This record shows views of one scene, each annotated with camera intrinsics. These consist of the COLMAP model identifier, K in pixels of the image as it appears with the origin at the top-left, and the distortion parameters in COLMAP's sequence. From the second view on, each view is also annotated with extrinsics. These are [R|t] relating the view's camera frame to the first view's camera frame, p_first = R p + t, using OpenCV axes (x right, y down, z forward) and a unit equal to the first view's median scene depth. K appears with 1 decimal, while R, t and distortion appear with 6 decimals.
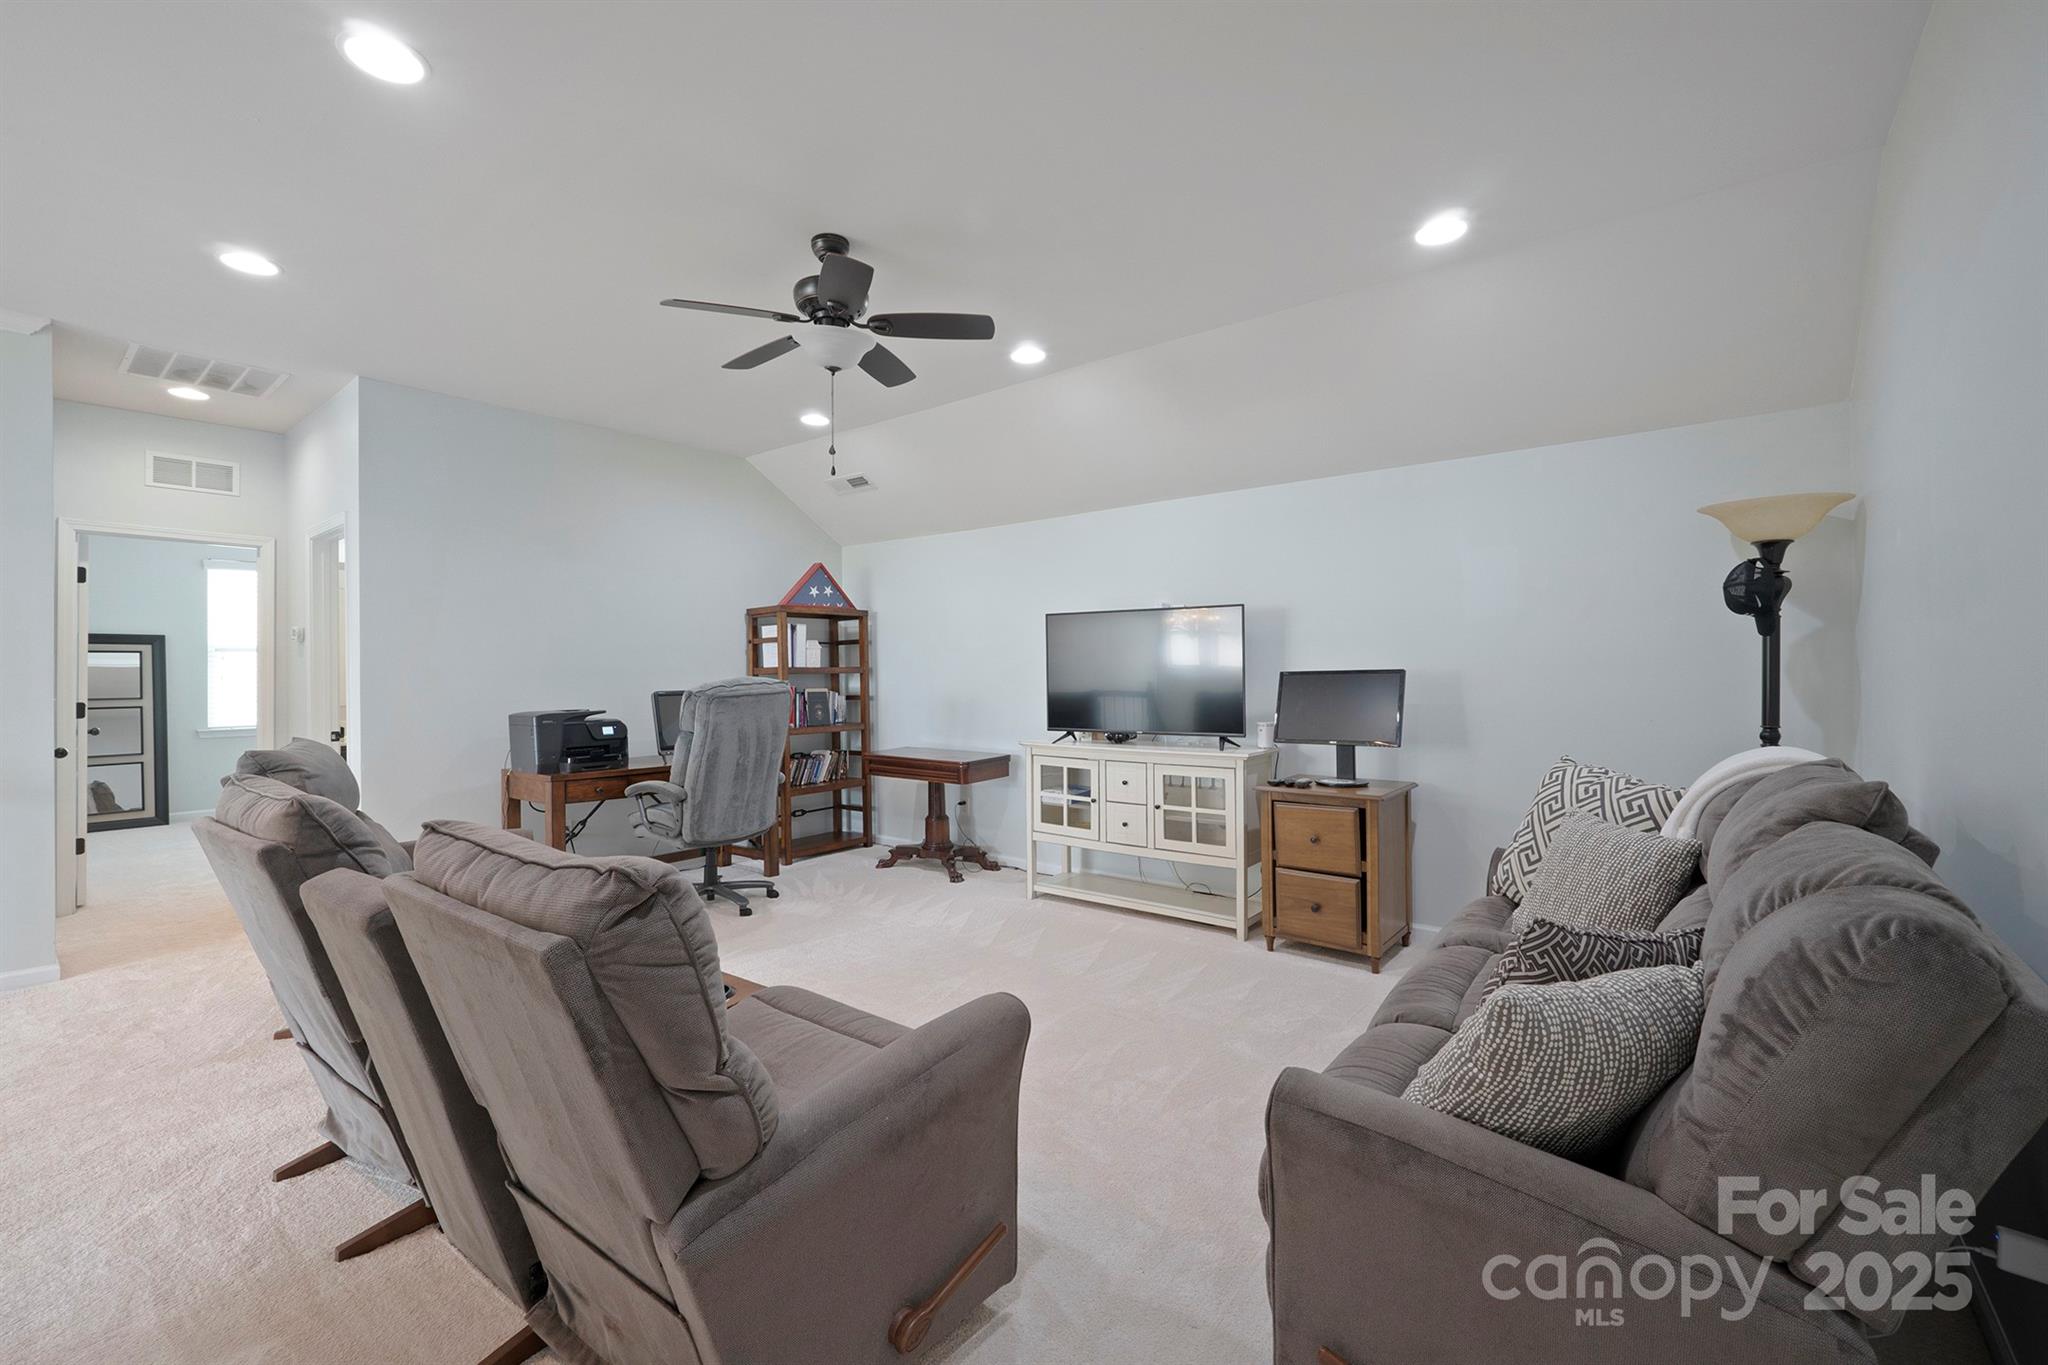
lens RADIAL K [[857.0, 0, 1017.8], [0, 857.0, 670.4], [0, 0, 1]] dist [-0.001707, -0.000277]
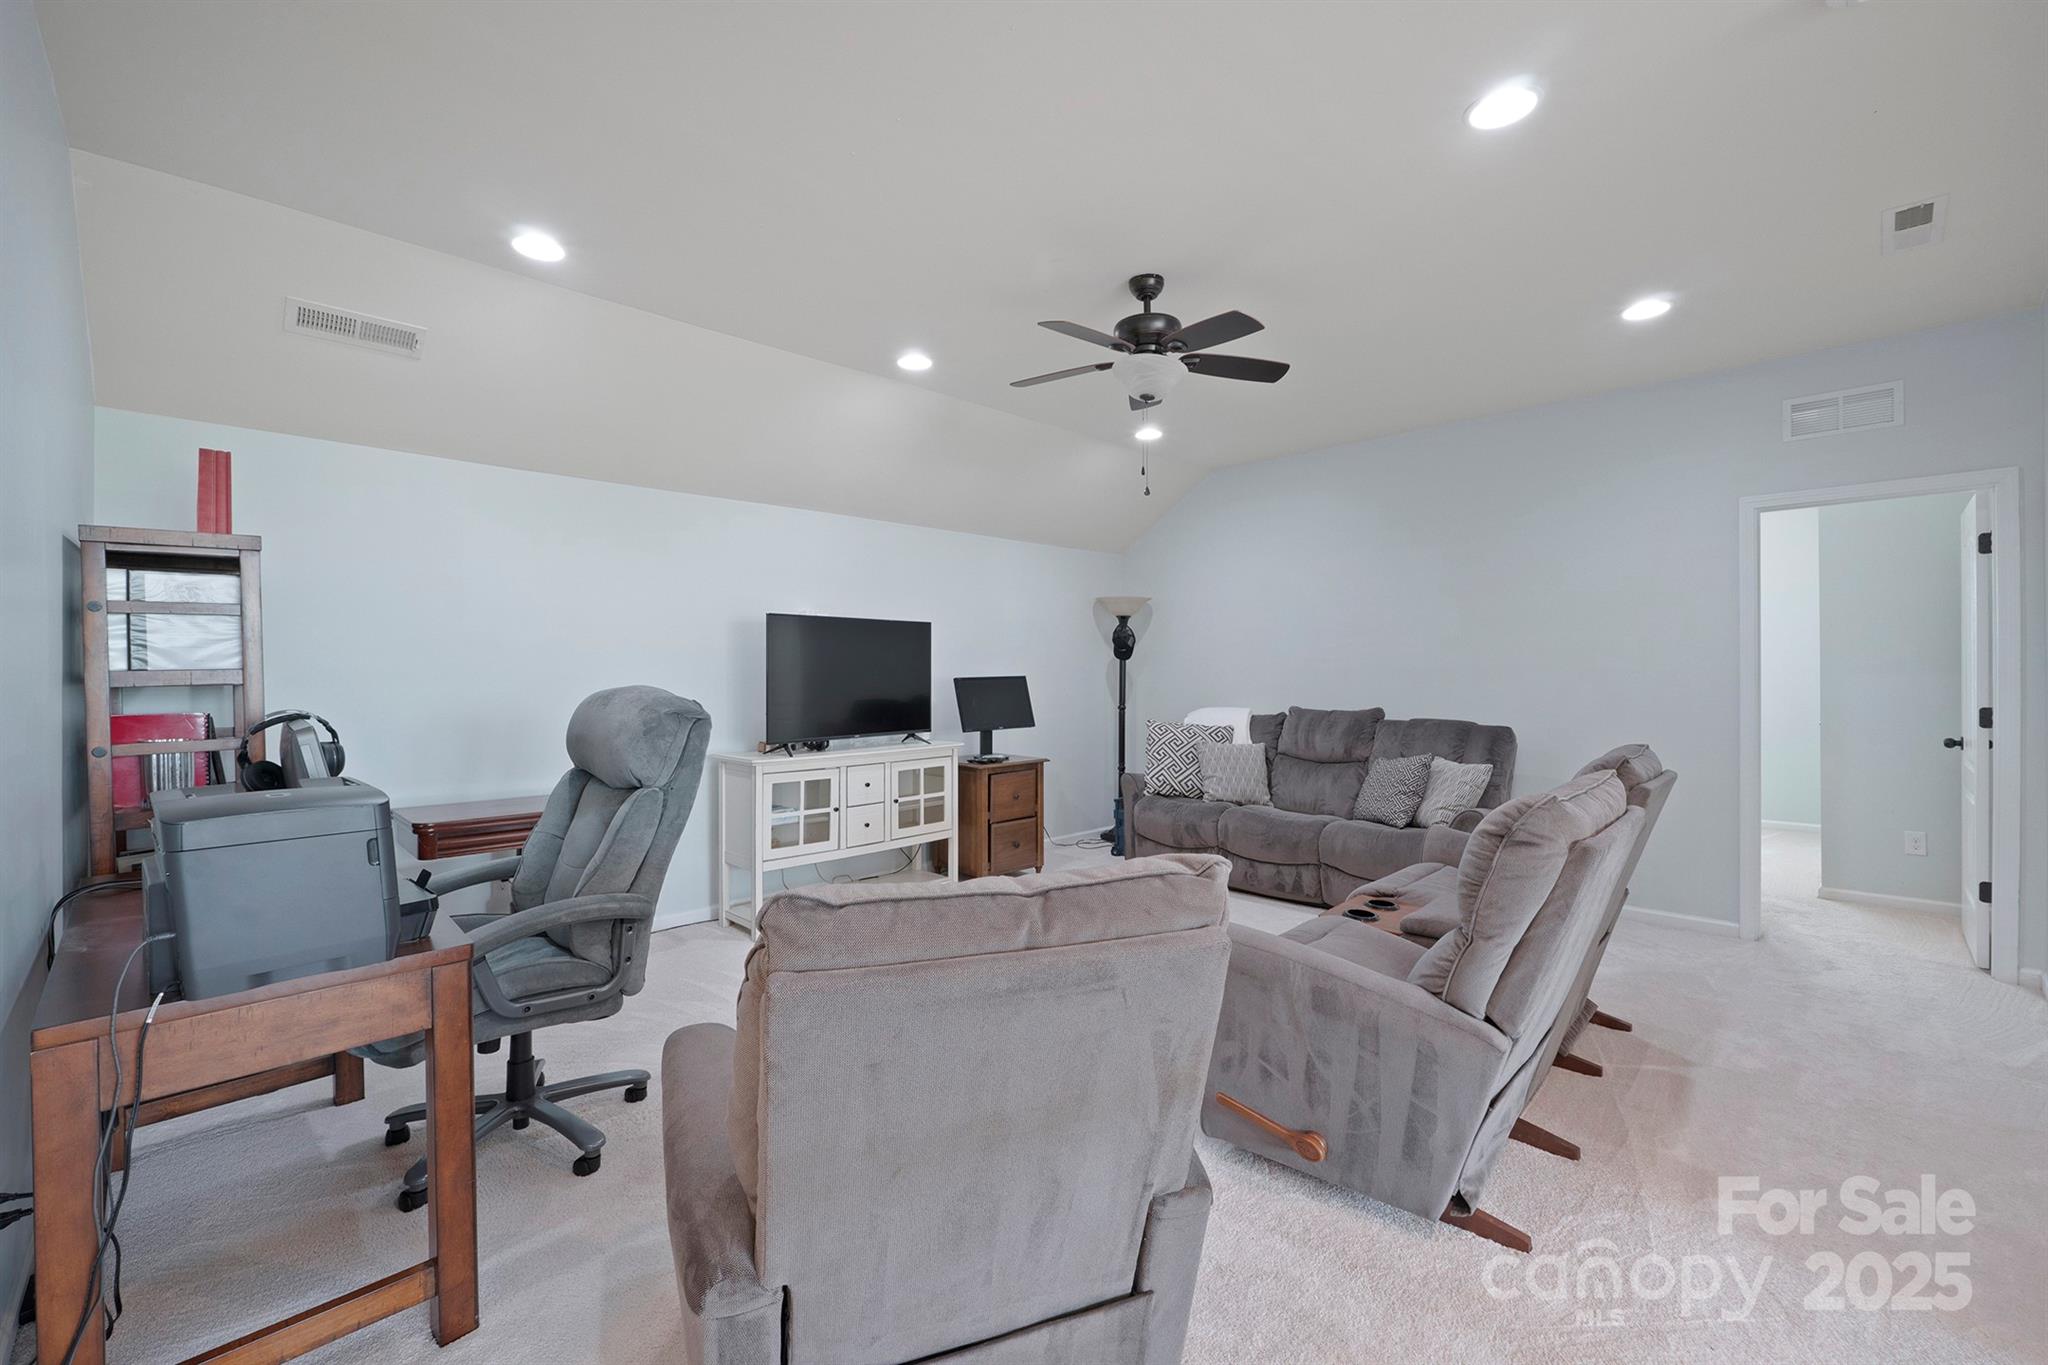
lens RADIAL K [[857.0, 0, 1017.8], [0, 857.0, 670.4], [0, 0, 1]] dist [-0.001707, -0.000277]
pose [[0.122216, 0.010903, 0.992444, -0.915914], [0.004072, 0.999926, -0.011487, 0.005305], [-0.992495, 0.005445, 0.122163, 0.715985]]
